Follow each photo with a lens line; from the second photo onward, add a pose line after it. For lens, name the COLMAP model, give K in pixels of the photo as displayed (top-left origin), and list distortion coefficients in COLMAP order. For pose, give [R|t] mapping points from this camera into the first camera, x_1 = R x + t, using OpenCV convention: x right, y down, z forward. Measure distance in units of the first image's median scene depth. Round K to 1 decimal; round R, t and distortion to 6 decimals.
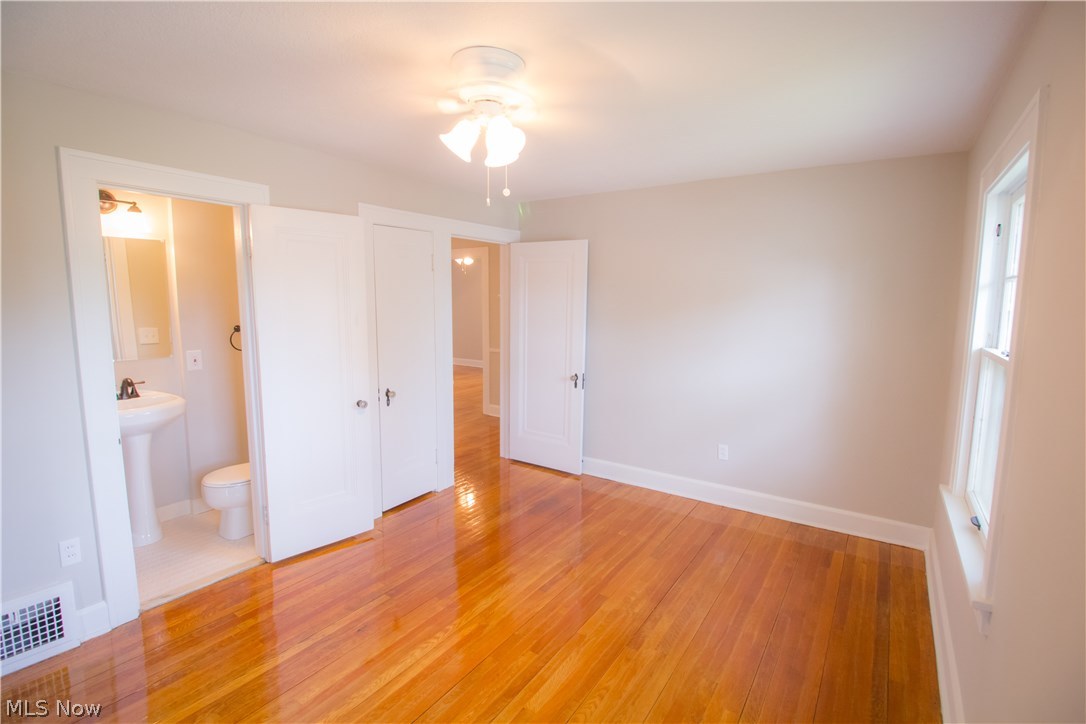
lens RADIAL K [[505.0, 0, 548.0], [0, 505.0, 357.1], [0, 0, 1]] dist [0.017760, -0.022234]
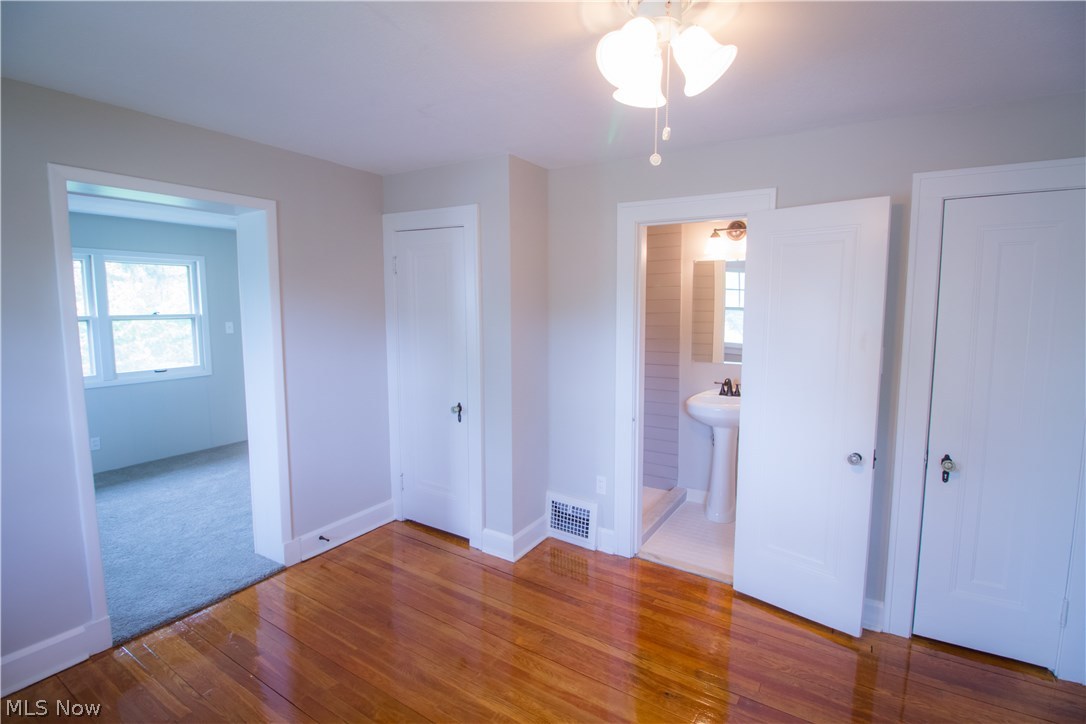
lens RADIAL K [[505.0, 0, 548.0], [0, 505.0, 357.1], [0, 0, 1]] dist [0.017760, -0.022234]
pose [[0.035919, 0.094819, -0.994846, 0.415549], [-0.121805, 0.988482, 0.089815, -0.080230], [0.991904, 0.117952, 0.047055, 0.672921]]
